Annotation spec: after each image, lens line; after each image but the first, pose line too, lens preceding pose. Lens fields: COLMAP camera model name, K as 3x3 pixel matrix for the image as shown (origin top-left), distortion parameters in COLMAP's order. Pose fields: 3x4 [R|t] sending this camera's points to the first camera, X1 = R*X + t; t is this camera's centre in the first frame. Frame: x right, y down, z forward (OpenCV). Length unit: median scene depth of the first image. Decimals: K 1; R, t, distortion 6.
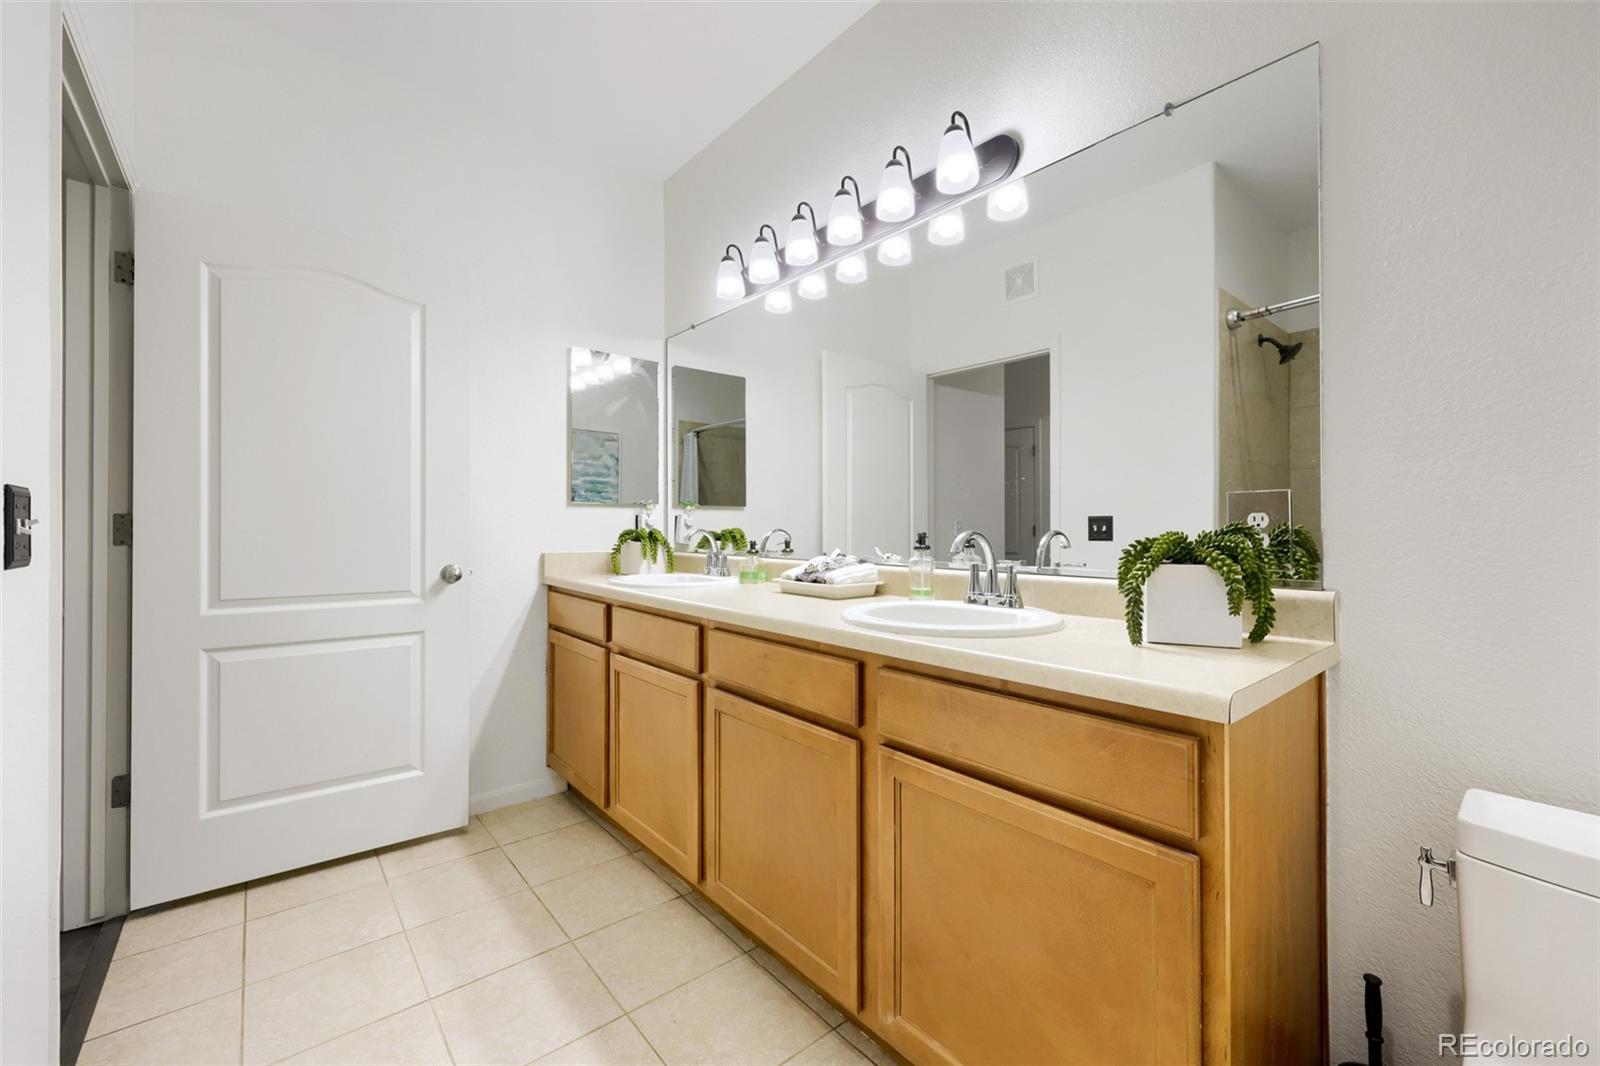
lens RADIAL K [[655.6, 0, 794.1], [0, 655.6, 524.0], [0, 0, 1]] dist [0.000258, 0.000088]
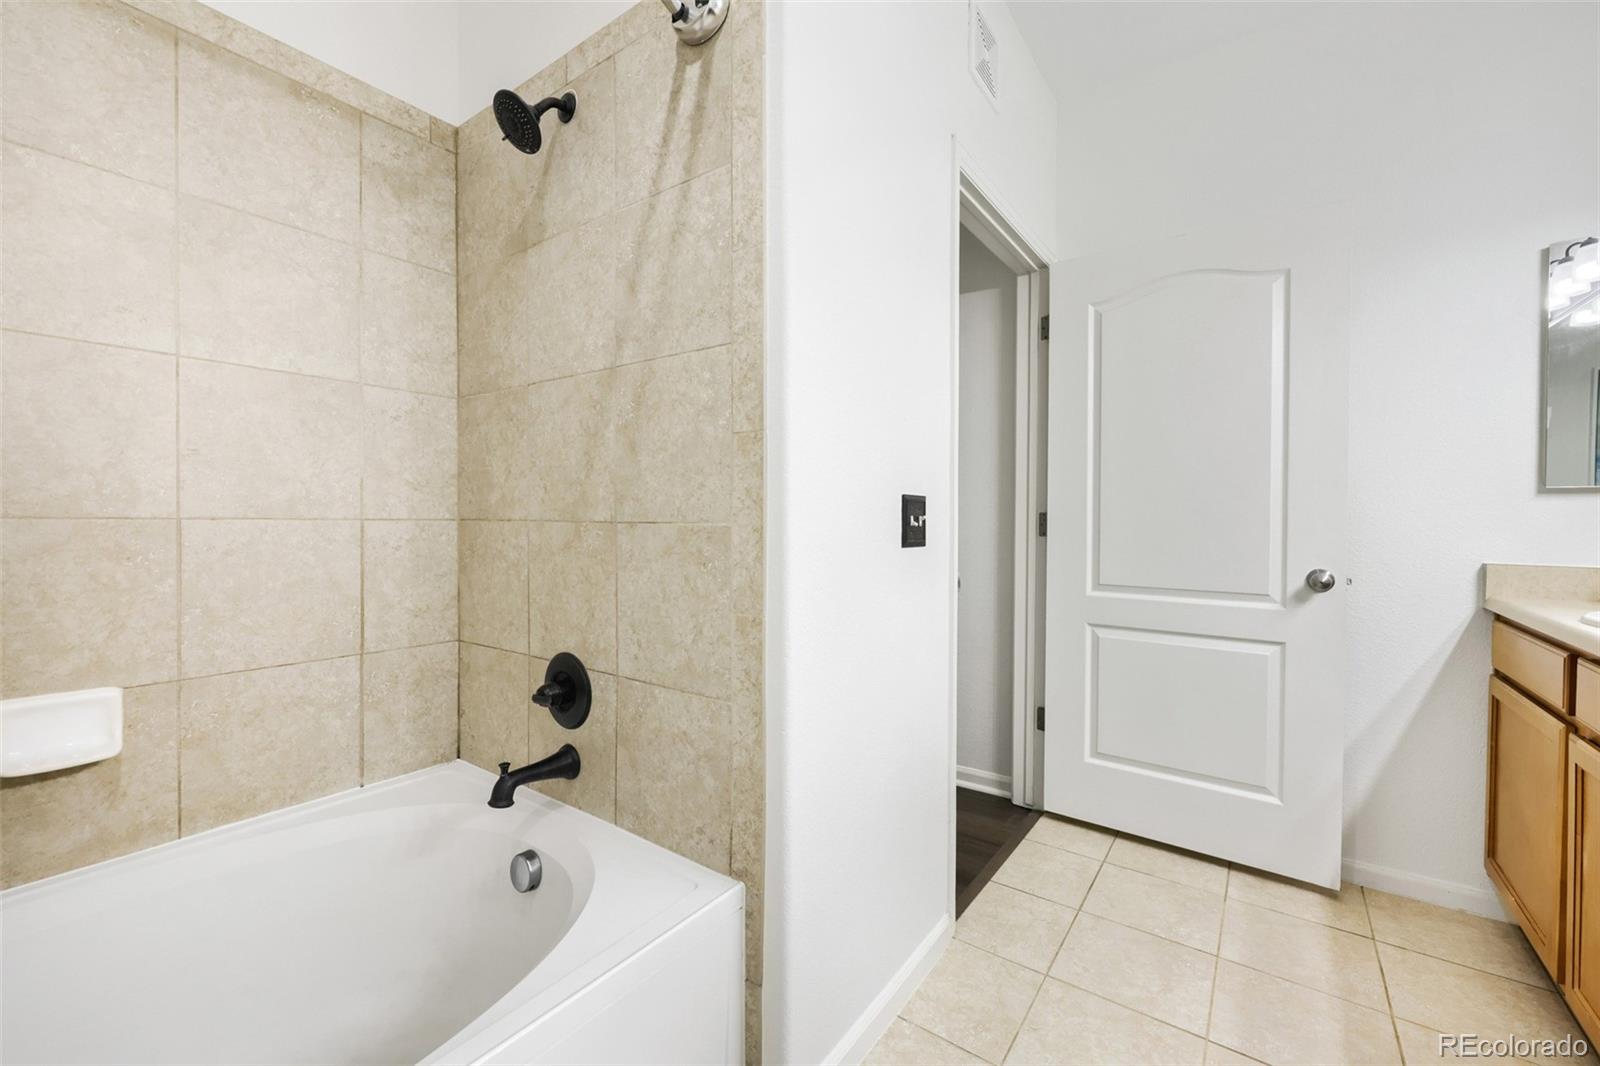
lens RADIAL K [[655.6, 0, 794.5], [0, 655.6, 529.9], [0, 0, 1]] dist [0.000258, 0.000088]
pose [[0.242708, 0.015499, -0.969976, 0.126992], [-0.003710, 0.999880, 0.015049, 0.001414], [0.970092, -0.000054, 0.242736, 0.153595]]
